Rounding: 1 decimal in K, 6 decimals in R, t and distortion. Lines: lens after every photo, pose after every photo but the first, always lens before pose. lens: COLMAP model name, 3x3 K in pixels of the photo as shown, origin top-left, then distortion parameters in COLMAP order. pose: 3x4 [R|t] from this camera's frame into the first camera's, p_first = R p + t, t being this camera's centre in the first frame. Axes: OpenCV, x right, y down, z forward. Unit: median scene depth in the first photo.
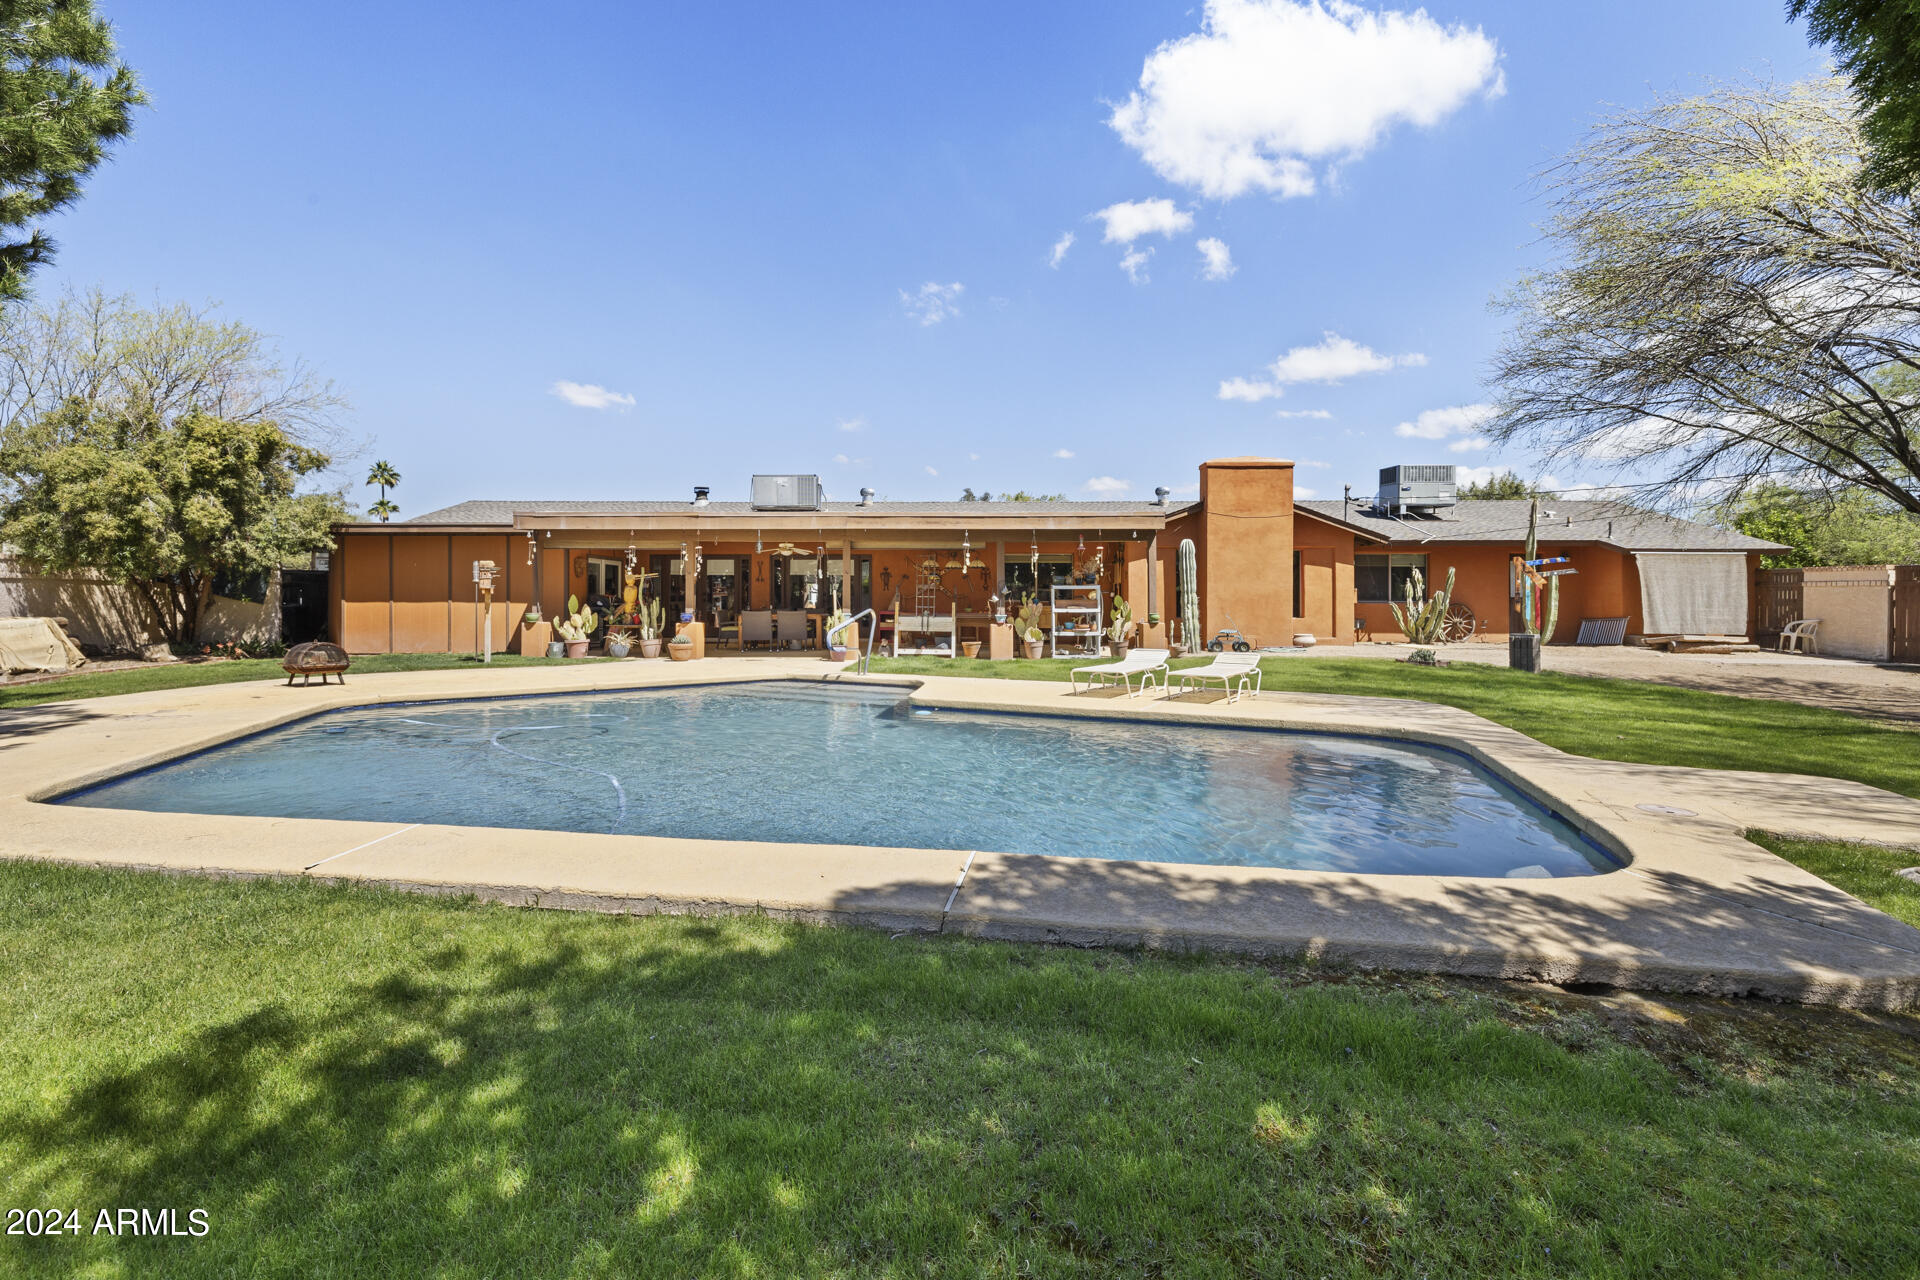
lens RADIAL K [[809.8, 0, 963.3], [0, 809.8, 626.6], [0, 0, 1]] dist [-0.001354, 0.000367]
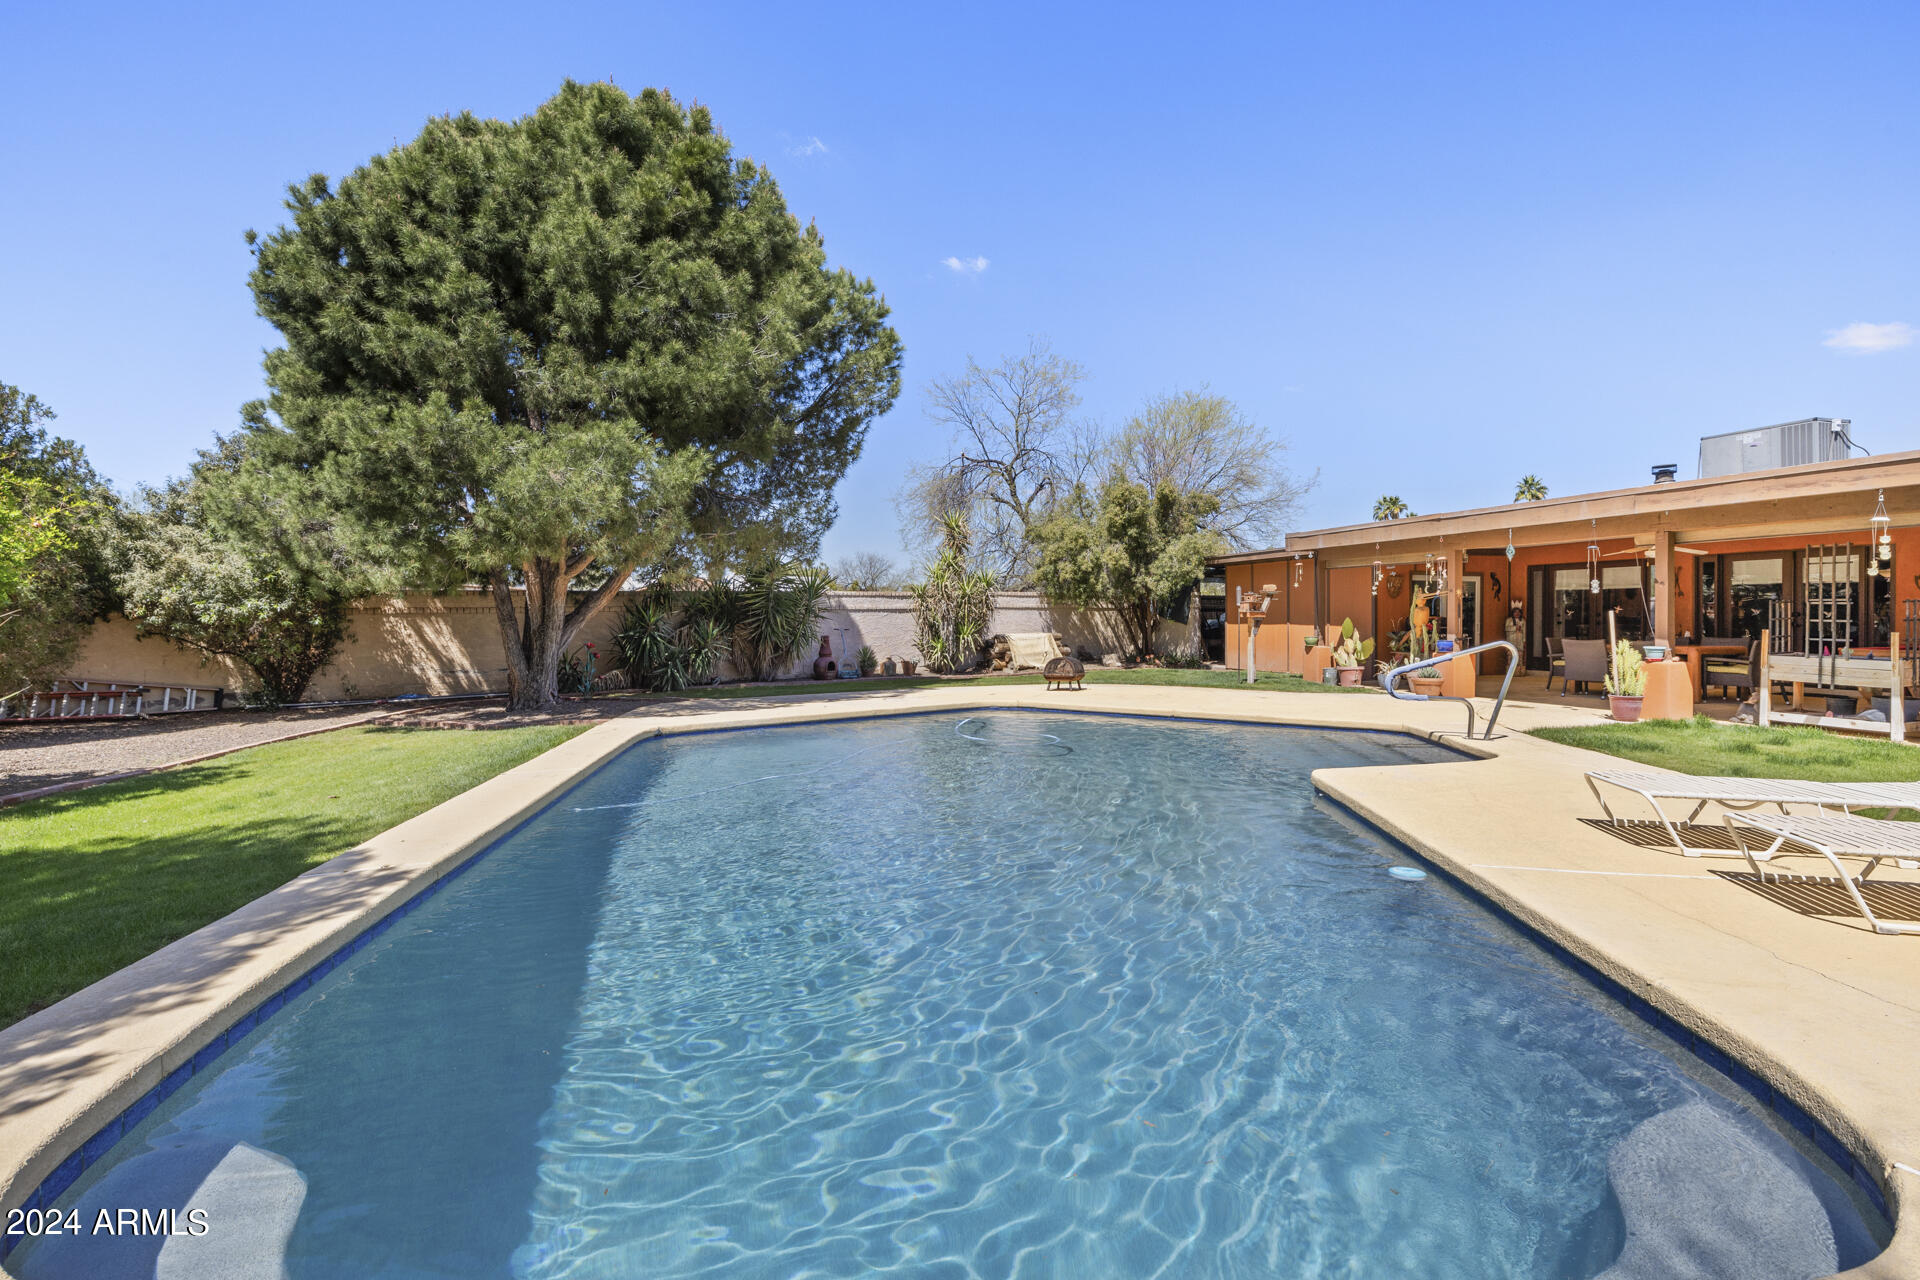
lens RADIAL K [[853.7, 0, 963.4], [0, 853.7, 630.1], [0, 0, 1]] dist [0.001527, 0.000339]
pose [[0.360044, 0.012545, -0.932851, 0.276221], [-0.030366, 0.999537, 0.001722, -0.013801], [0.932441, 0.027707, 0.360258, 0.249950]]
